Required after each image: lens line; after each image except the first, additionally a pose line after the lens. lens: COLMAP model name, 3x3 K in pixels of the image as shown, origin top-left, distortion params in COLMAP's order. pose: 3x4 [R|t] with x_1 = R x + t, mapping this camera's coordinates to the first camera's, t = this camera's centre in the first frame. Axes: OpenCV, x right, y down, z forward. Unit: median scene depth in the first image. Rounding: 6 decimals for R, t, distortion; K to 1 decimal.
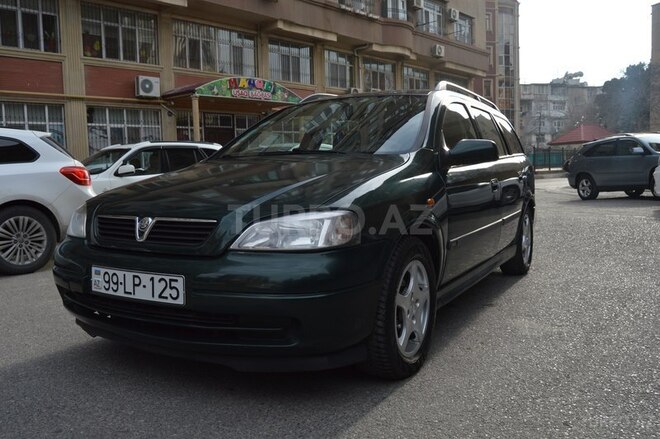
lens RADIAL K [[586.9, 0, 330.0], [0, 586.9, 219.5], [0, 0, 1]] dist [-0.144109, 0.130570]
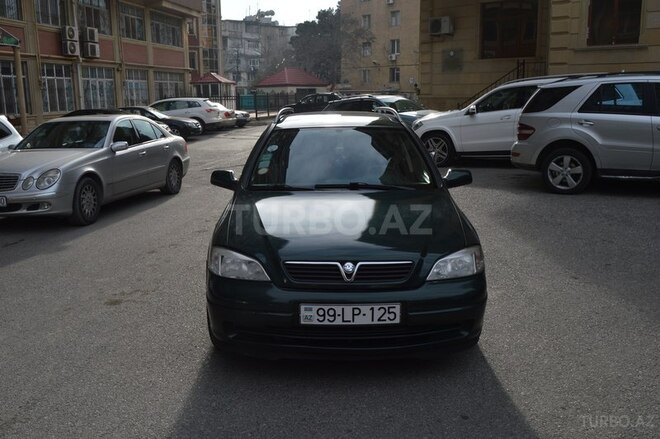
lens RADIAL K [[612.1, 0, 330.0], [0, 612.1, 219.5], [0, 0, 1]] dist [-0.052631, 0.000615]
pose [[0.854579, -0.090254, 0.511418, -1.033224], [0.032983, 0.992227, 0.119991, -0.264434], [-0.518273, -0.085673, 0.850913, -0.157625]]
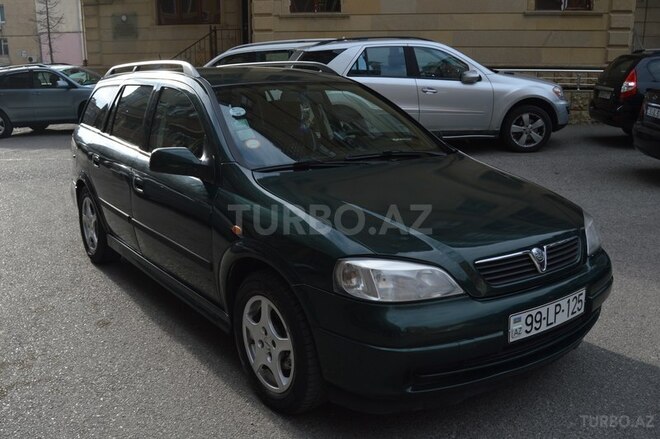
lens RADIAL K [[637.0, 0, 330.0], [0, 637.0, 219.5], [0, 0, 1]] dist [-0.060220, 0.003761]
pose [[0.380955, -0.191762, 0.904489, -1.395150], [0.071324, 0.981436, 0.178035, -0.265286], [-0.921838, -0.003311, 0.387560, 0.881245]]
